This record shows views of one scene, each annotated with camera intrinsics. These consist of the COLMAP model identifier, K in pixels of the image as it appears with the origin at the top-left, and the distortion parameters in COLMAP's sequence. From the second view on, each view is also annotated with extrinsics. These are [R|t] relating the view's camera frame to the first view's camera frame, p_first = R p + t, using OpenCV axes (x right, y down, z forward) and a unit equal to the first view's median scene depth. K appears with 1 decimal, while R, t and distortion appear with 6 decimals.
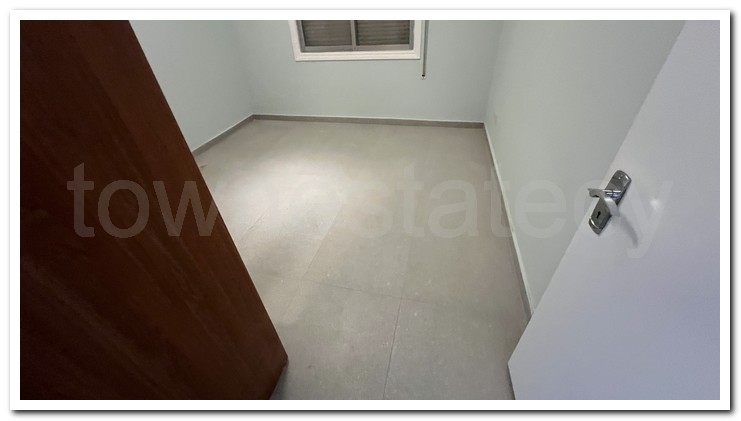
lens RADIAL K [[280.2, 0, 369.3], [0, 280.2, 209.5], [0, 0, 1]] dist [-0.001125, 0.000095]
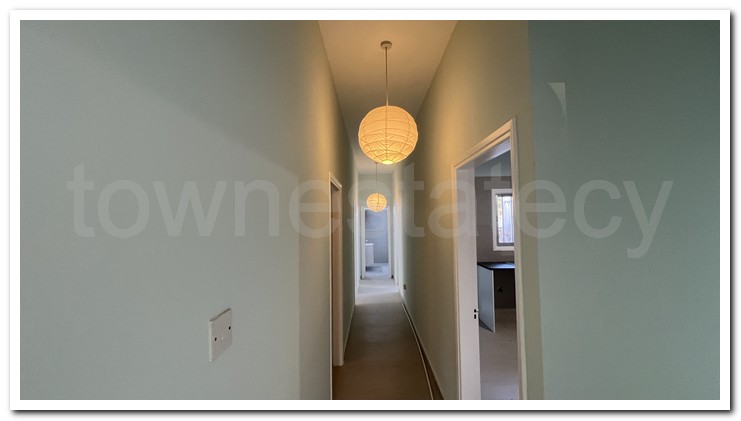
lens RADIAL K [[280.2, 0, 369.3], [0, 280.2, 209.5], [0, 0, 1]] dist [-0.001125, 0.000095]
pose [[1.000000, -0.000327, -0.000856, -0.326653], [0.000327, 1.000000, -0.000280, -0.000139], [0.000856, 0.000280, 1.000000, 0.000100]]
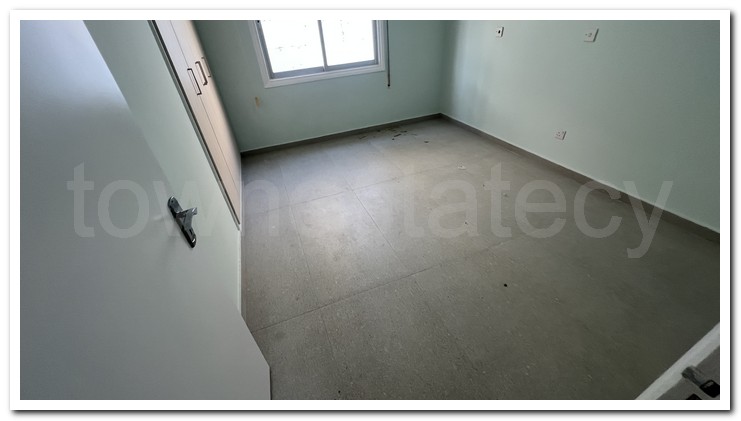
lens RADIAL K [[280.2, 0, 369.3], [0, 280.2, 209.5], [0, 0, 1]] dist [-0.001125, 0.000095]
pose [[1.000000, -0.000400, -0.000466, -0.307532], [0.000400, 1.000000, -0.000140, -0.000152], [0.000466, 0.000140, 1.000000, 0.000094]]
